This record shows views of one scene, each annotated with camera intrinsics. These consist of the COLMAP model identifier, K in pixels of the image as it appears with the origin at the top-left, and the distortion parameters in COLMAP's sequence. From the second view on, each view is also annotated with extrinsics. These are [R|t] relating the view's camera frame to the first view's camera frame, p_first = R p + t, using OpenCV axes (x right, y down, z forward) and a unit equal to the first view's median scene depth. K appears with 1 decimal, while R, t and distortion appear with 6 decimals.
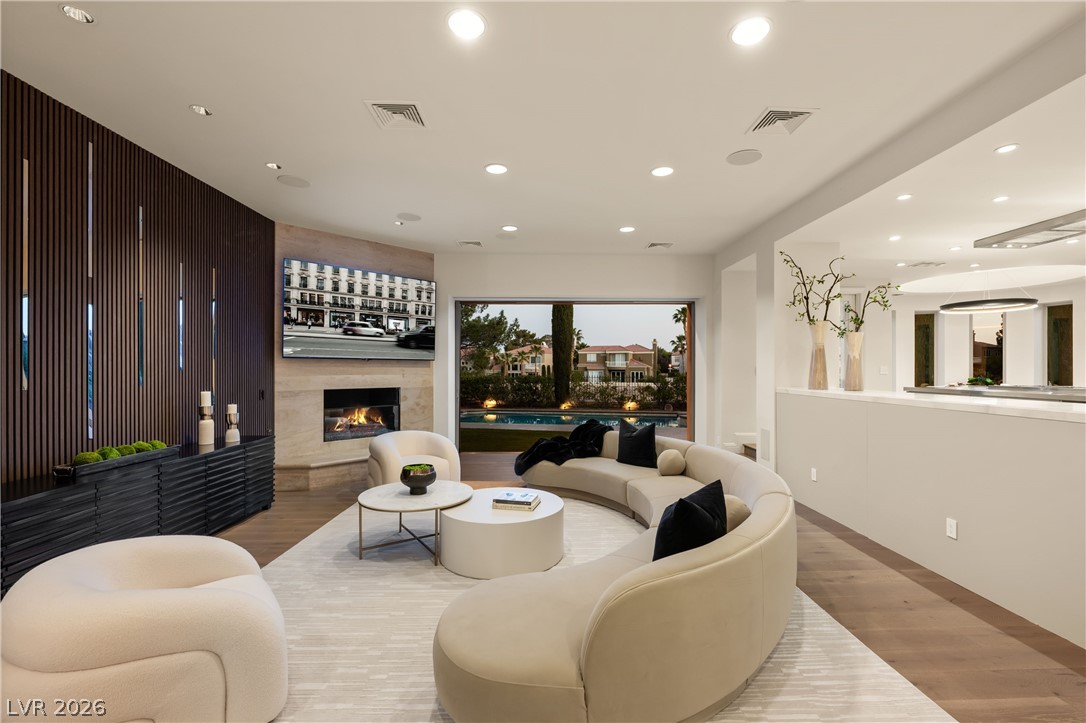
lens RADIAL K [[460.9, 0, 543.0], [0, 460.9, 369.5], [0, 0, 1]] dist [0.002726, 0.001755]
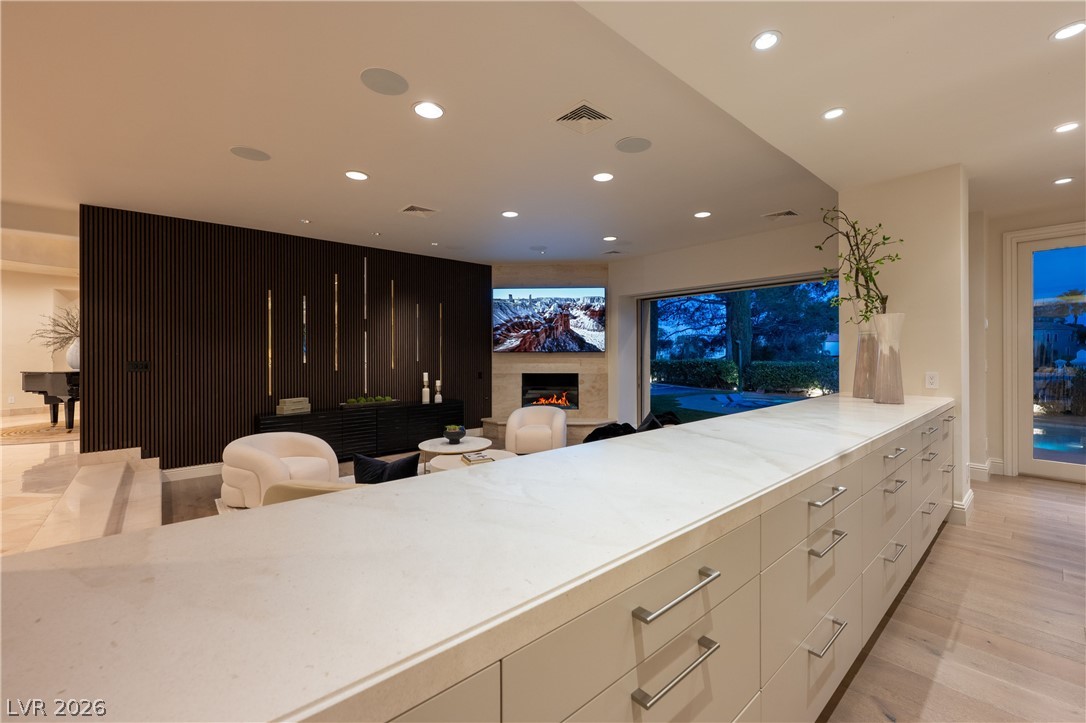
lens RADIAL K [[442.1, 0, 568.1], [0, 442.1, 352.0], [0, 0, 1]] dist [-0.001295, 0.000160]
pose [[0.648110, -0.001025, -0.761546, 0.726825], [0.002907, 0.999995, 0.001128, -0.026573], [0.761541, -0.002945, 0.648110, 0.215105]]
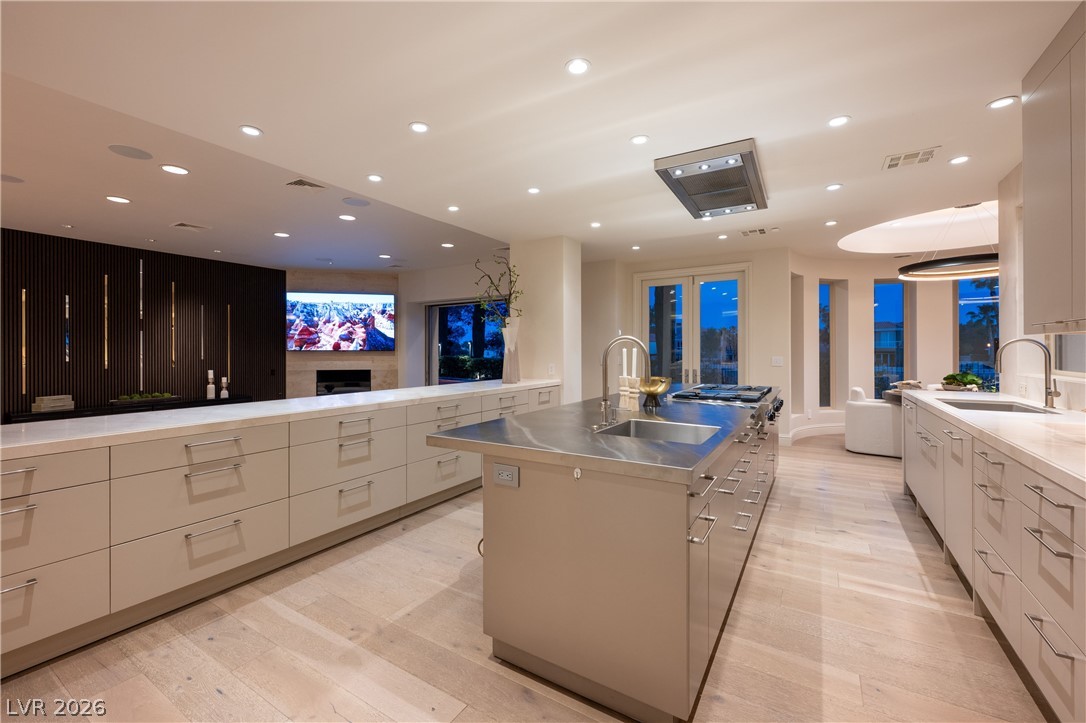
lens RADIAL K [[442.1, 0, 540.6], [0, 442.1, 350.0], [0, 0, 1]] dist [-0.001295, 0.000160]
pose [[0.827333, -0.000253, -0.561712, 1.092397], [0.000637, 1.000000, 0.000487, -0.028163], [0.561712, -0.000761, 0.827332, 0.176029]]
